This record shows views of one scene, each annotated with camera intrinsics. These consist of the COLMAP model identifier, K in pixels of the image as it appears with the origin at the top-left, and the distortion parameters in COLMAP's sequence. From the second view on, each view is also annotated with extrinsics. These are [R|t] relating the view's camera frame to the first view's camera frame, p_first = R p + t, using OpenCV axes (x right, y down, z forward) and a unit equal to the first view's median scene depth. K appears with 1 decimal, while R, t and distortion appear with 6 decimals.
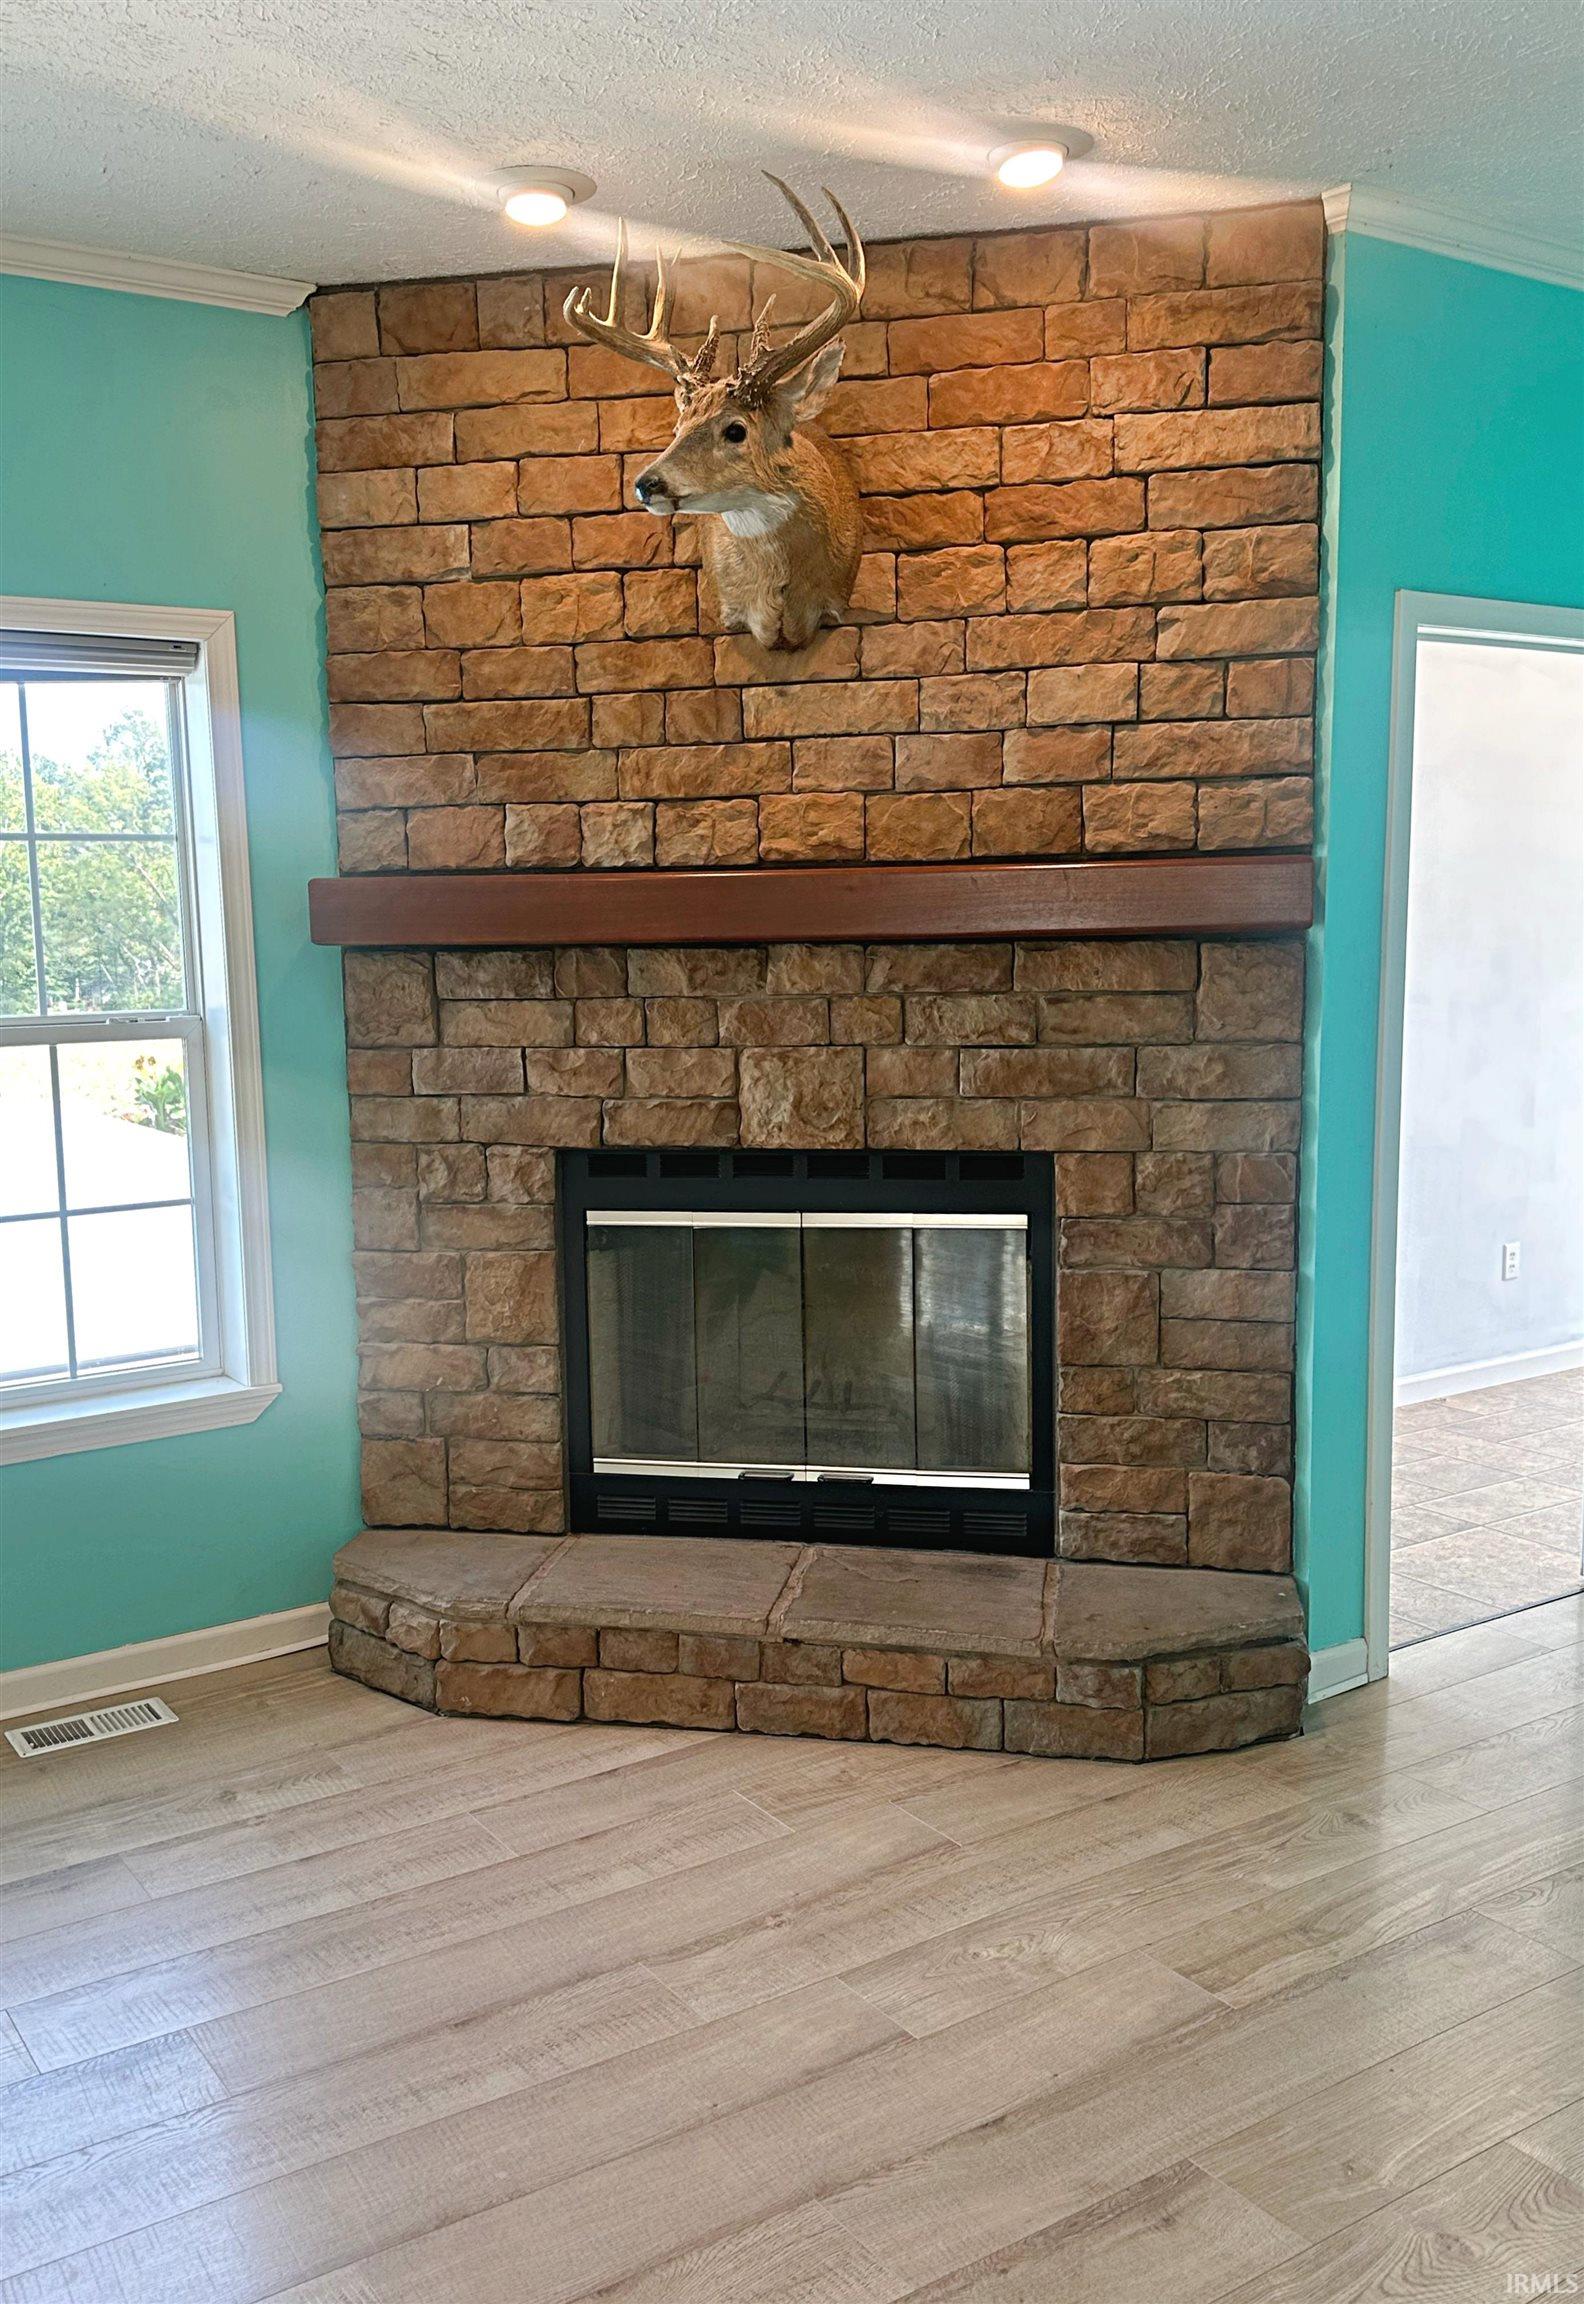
lens RADIAL K [[1910.3, 0, 730.7], [0, 1910.3, 1162.5], [0, 0, 1]] dist [0.087460, -0.040997]
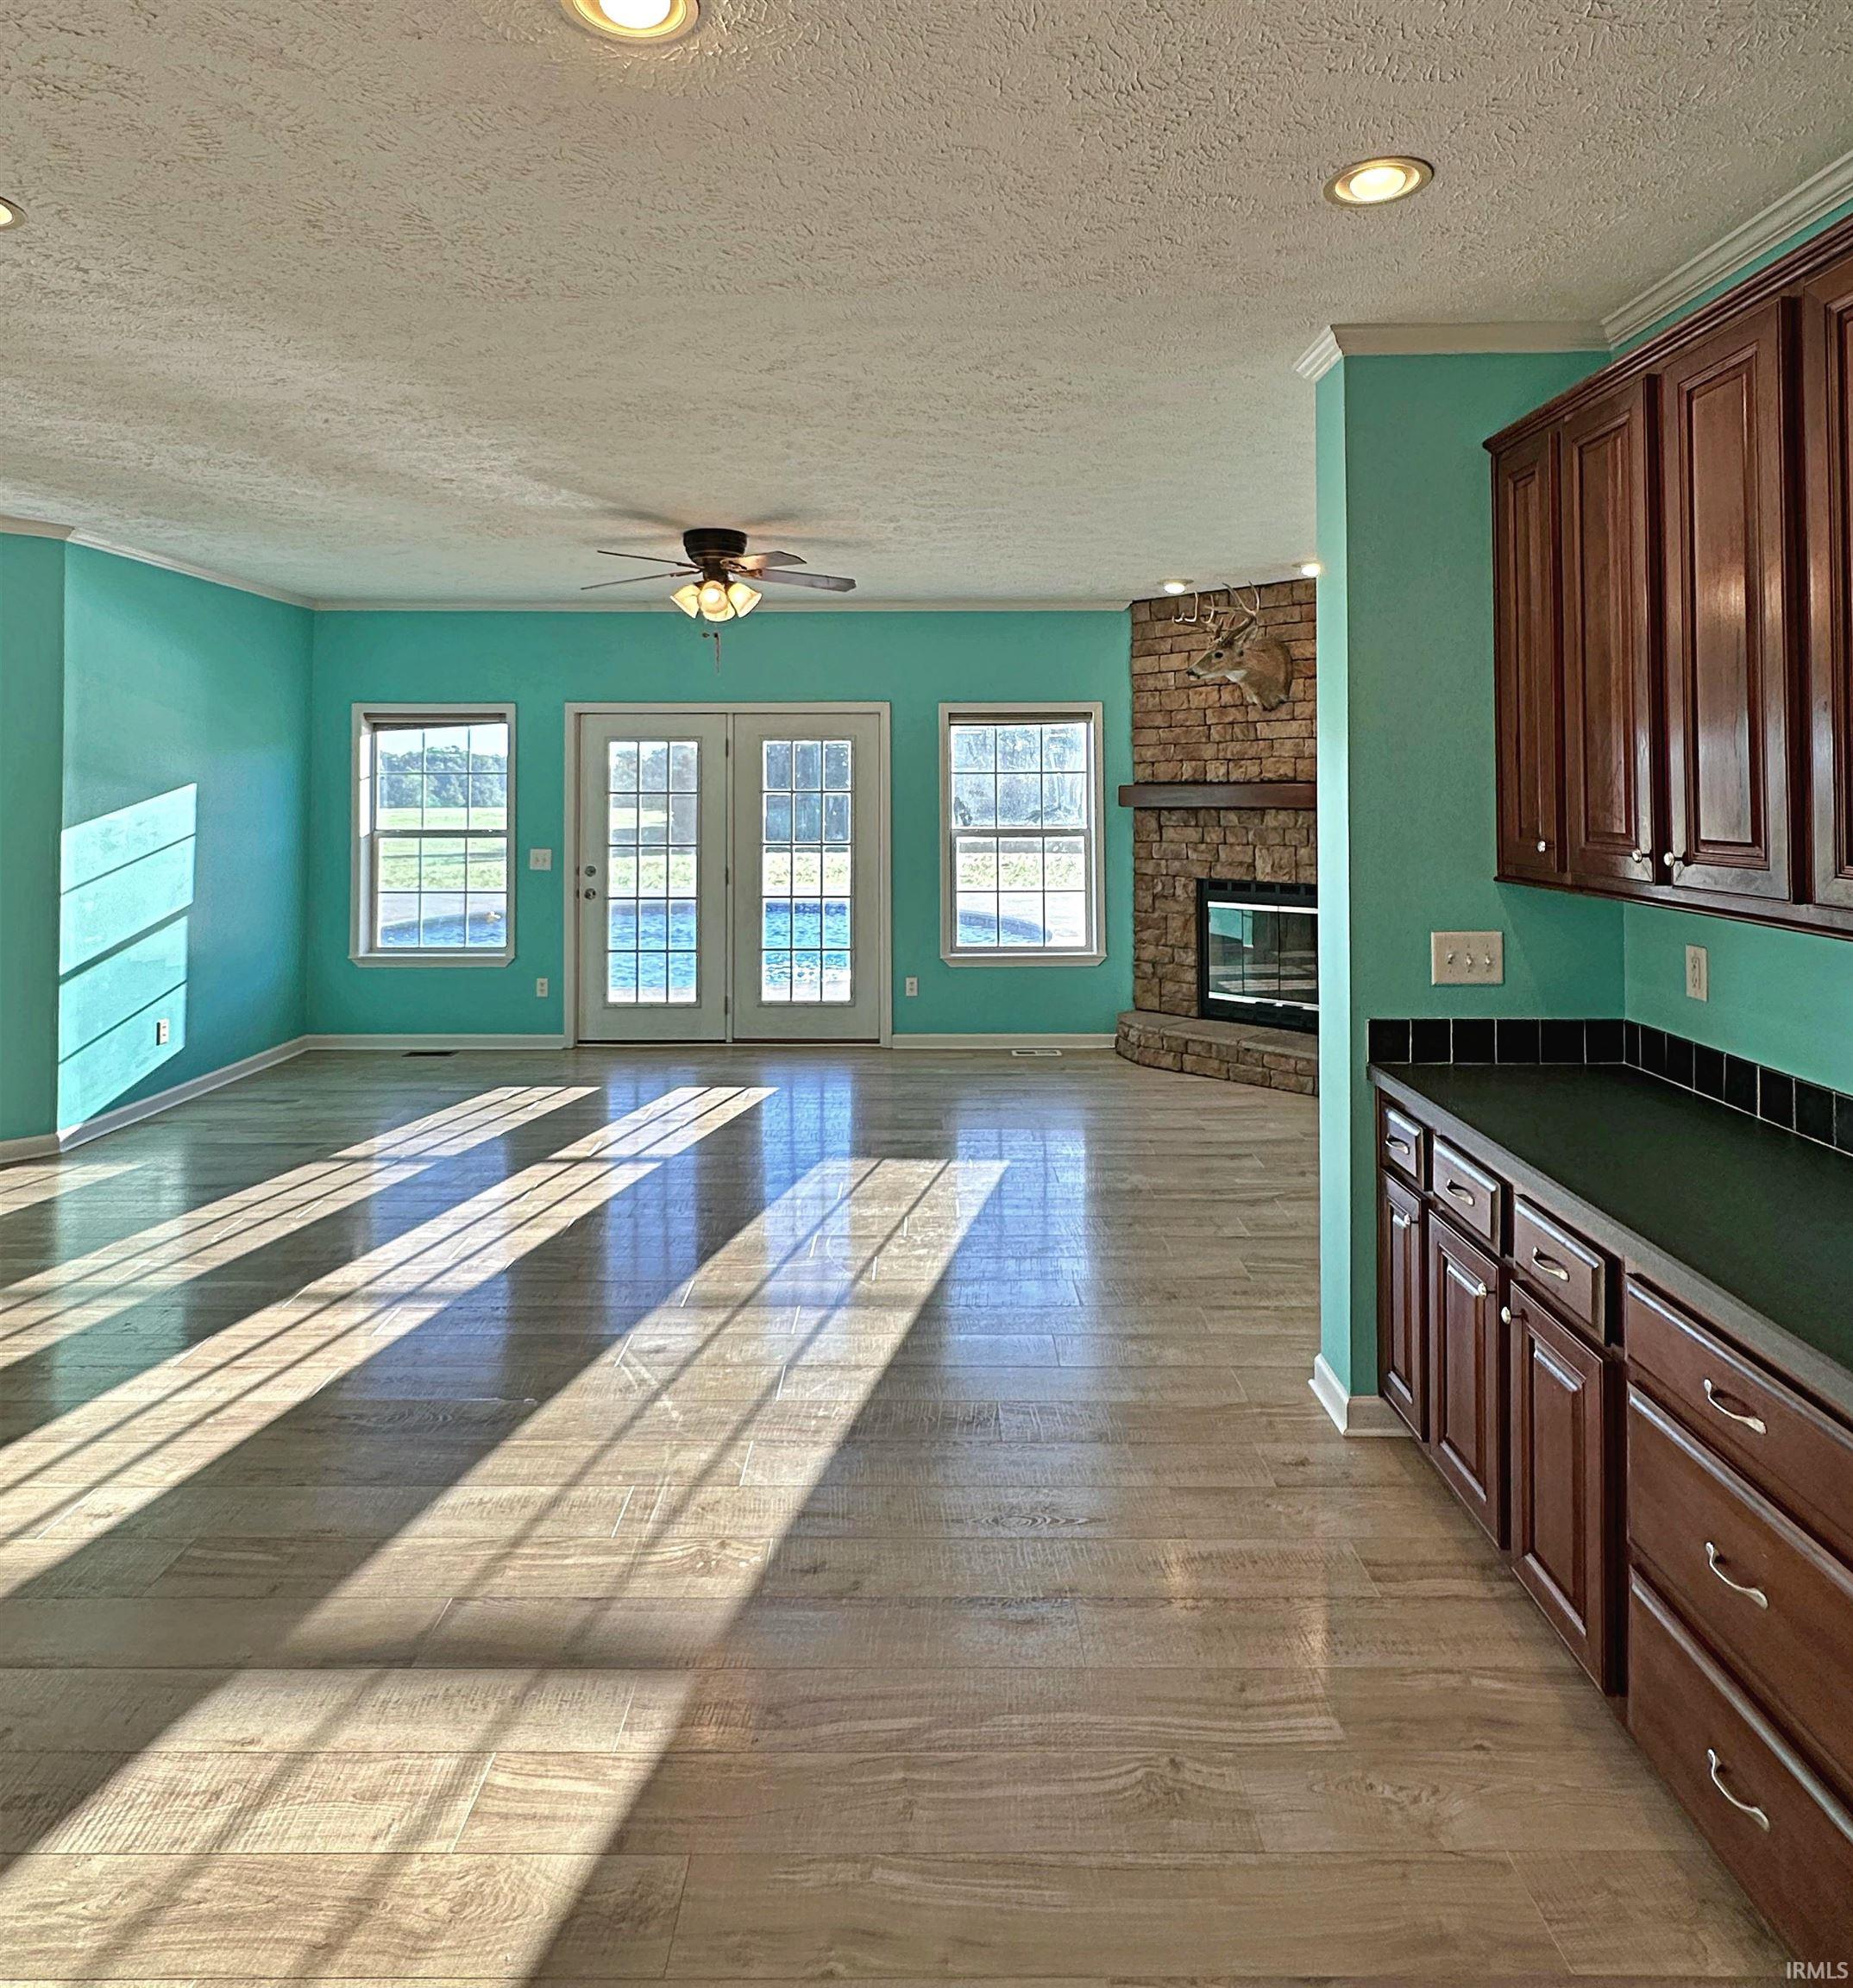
lens RADIAL K [[1253.1, 0, 940.9], [0, 1253.1, 754.4], [0, 0, 1]] dist [0.010675, -0.000946]
pose [[0.842636, -0.002565, -0.538477, 0.630923], [-0.079670, 0.988389, -0.129381, 0.086931], [0.532557, 0.151921, 0.832648, -0.842718]]
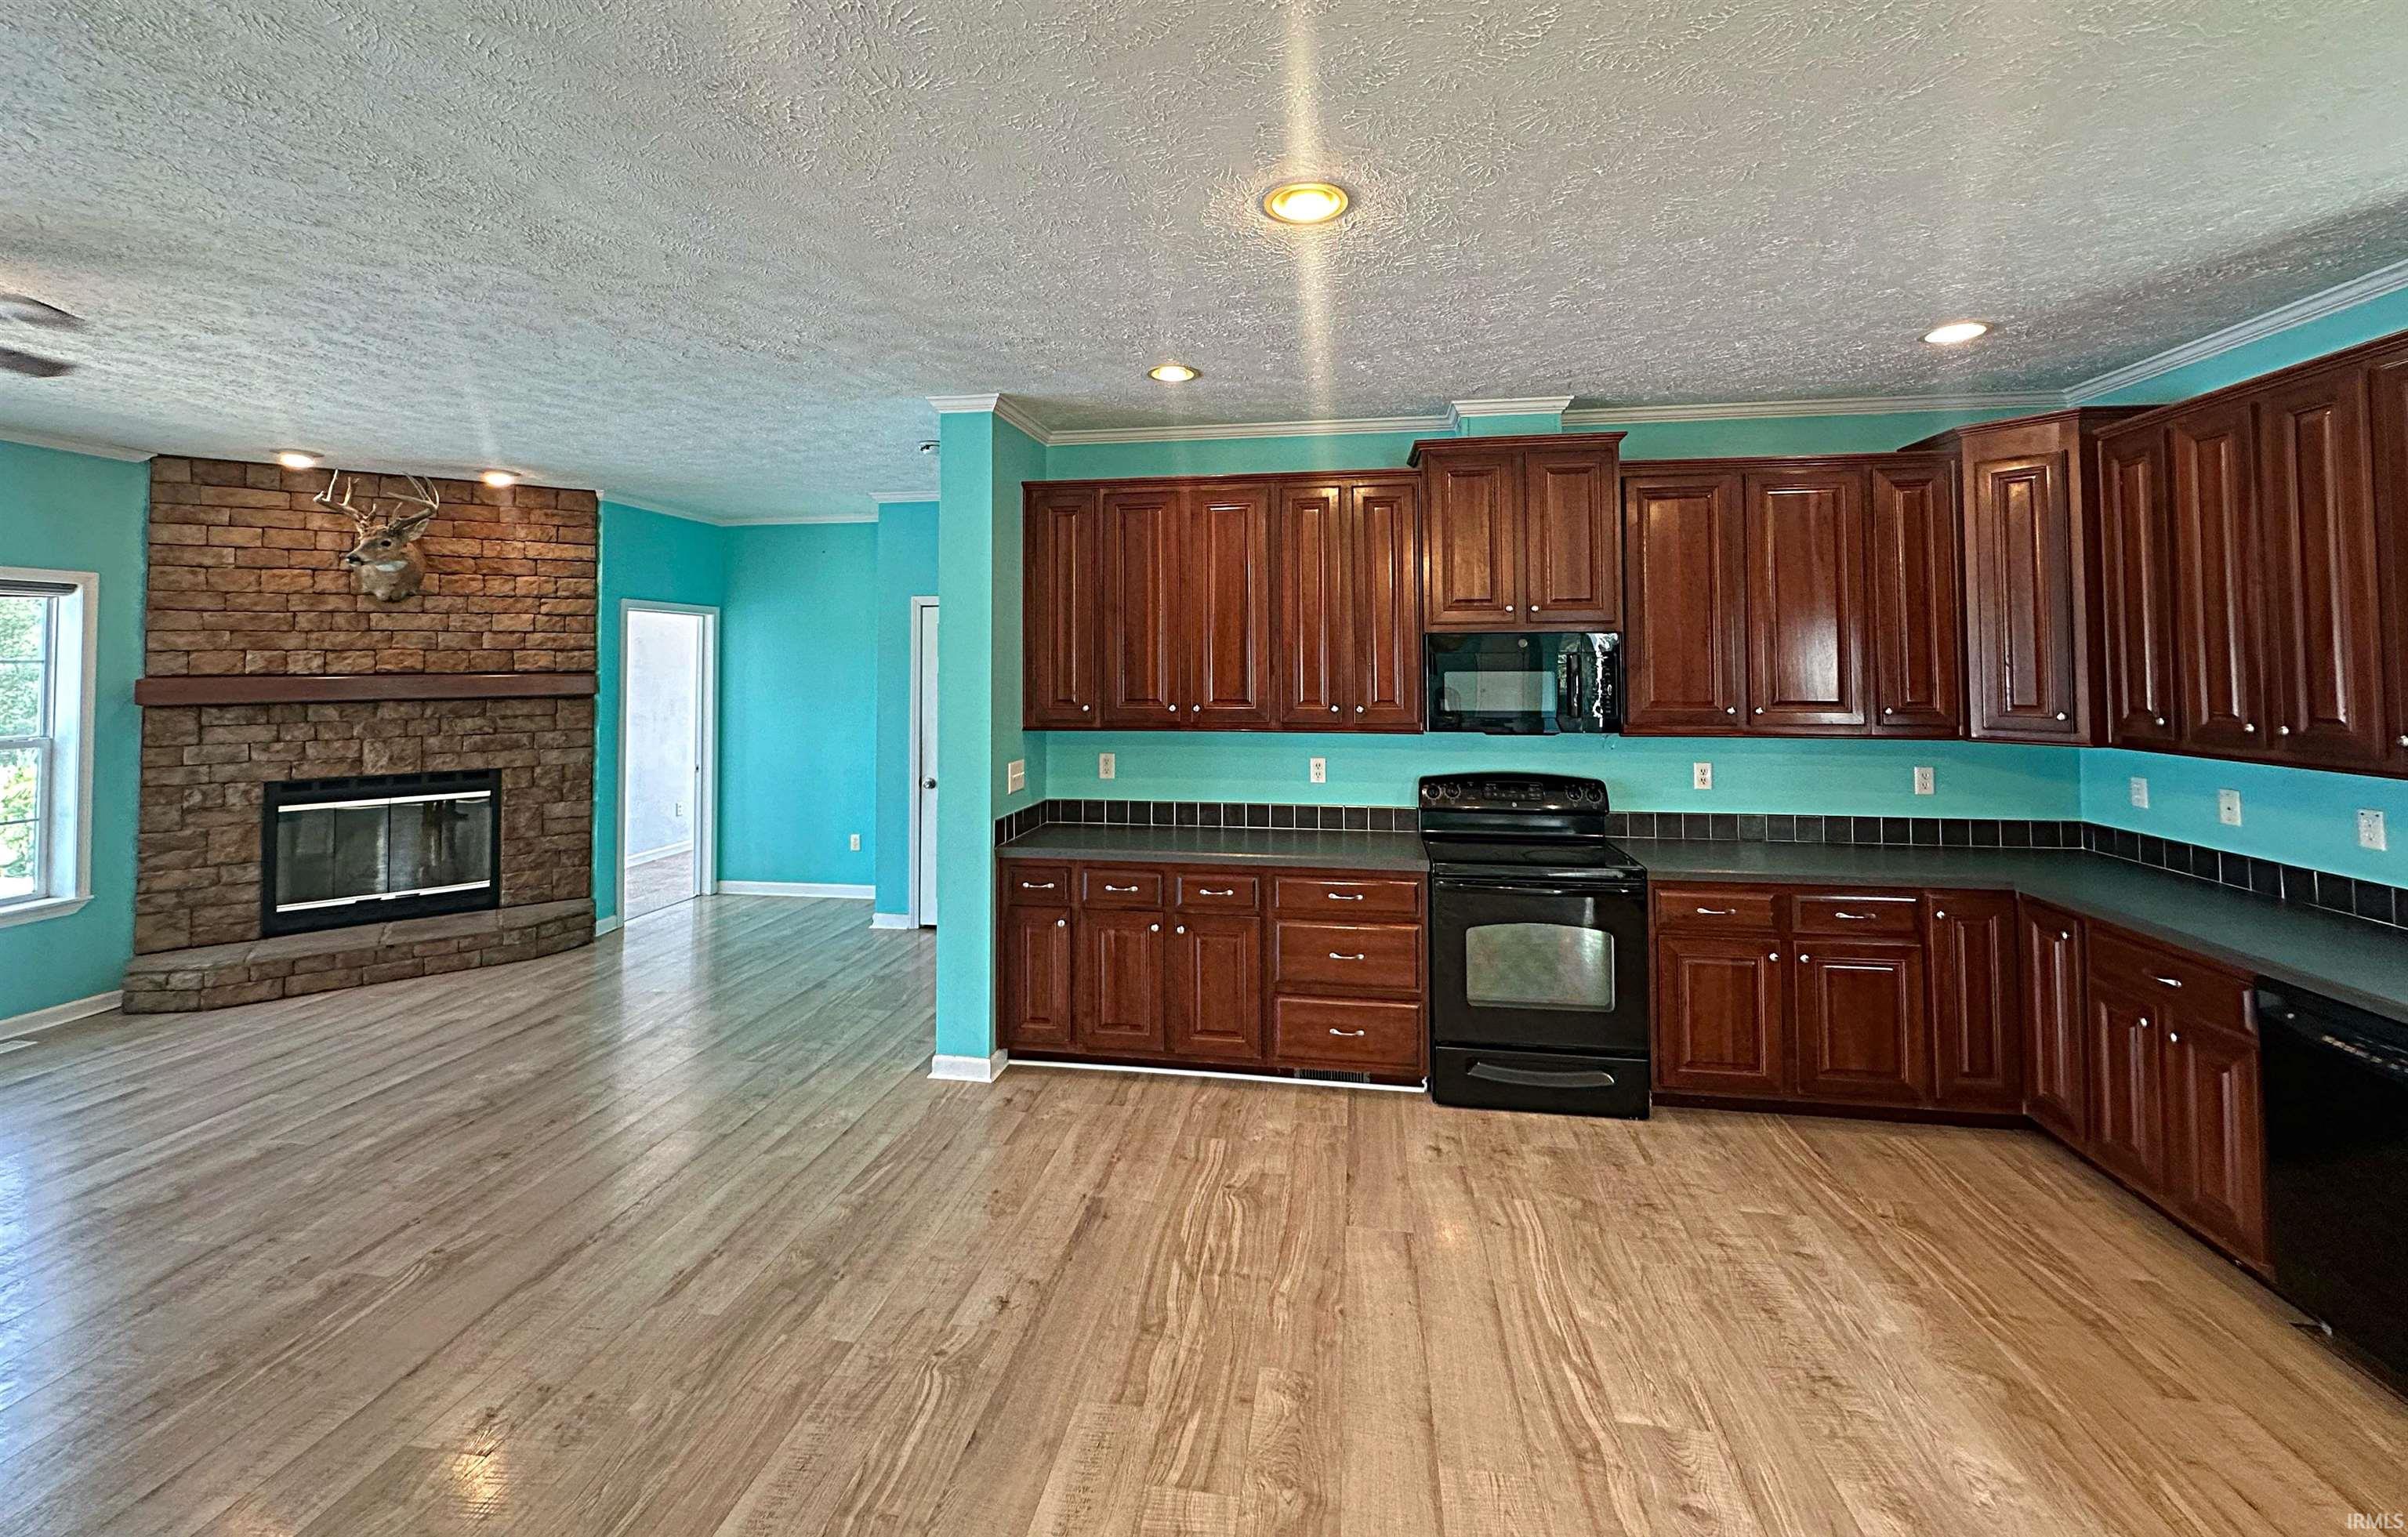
lens RADIAL K [[955.1, 0, 1204.0], [0, 955.1, 631.6], [0, 0, 1]] dist [-0.001179, -0.000474]
pose [[0.665186, 0.037558, 0.745732, -0.226296], [0.094403, 0.986490, -0.133890, 0.087885], [-0.740686, 0.159461, 0.652654, -0.845466]]
